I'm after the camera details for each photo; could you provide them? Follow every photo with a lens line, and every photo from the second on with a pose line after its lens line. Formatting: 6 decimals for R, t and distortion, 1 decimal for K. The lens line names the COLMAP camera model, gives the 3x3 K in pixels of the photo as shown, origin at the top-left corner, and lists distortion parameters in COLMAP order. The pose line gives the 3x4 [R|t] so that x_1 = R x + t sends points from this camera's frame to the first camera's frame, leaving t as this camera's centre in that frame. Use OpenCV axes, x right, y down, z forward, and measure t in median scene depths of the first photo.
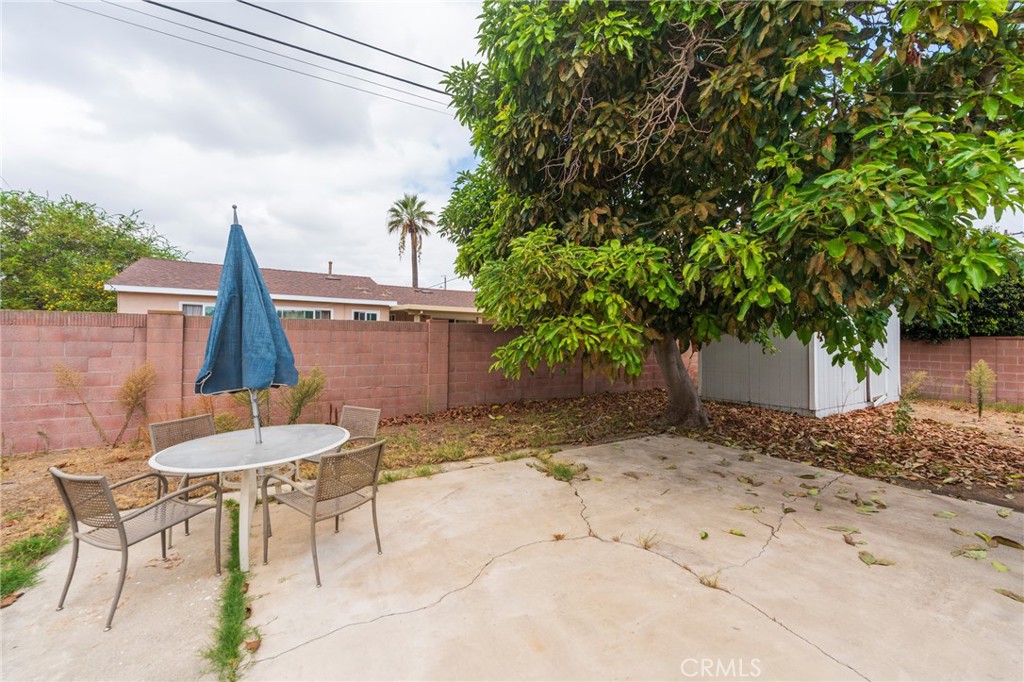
lens RADIAL K [[417.4, 0, 510.8], [0, 417.4, 341.2], [0, 0, 1]] dist [-0.001890, -0.000125]
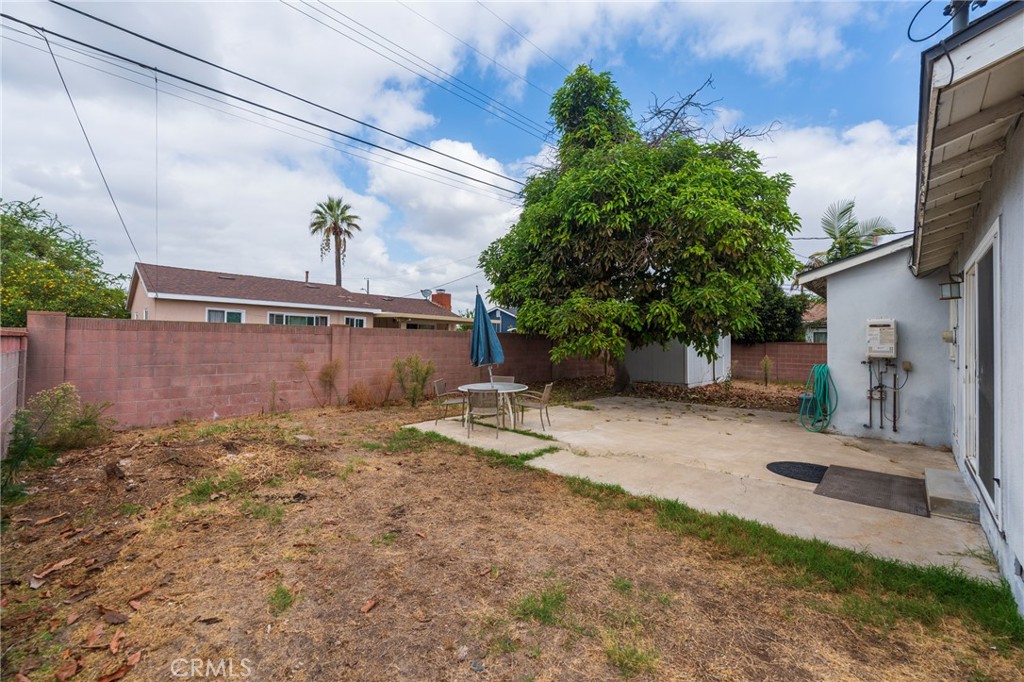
lens RADIAL K [[413.7, 0, 512.8], [0, 413.7, 342.5], [0, 0, 1]] dist [0.011178, -0.000006]
pose [[0.969340, 0.005524, 0.245662, -0.581435], [-0.005422, 0.999985, -0.001089, -0.004912], [-0.245664, -0.000276, 0.969355, -0.719452]]
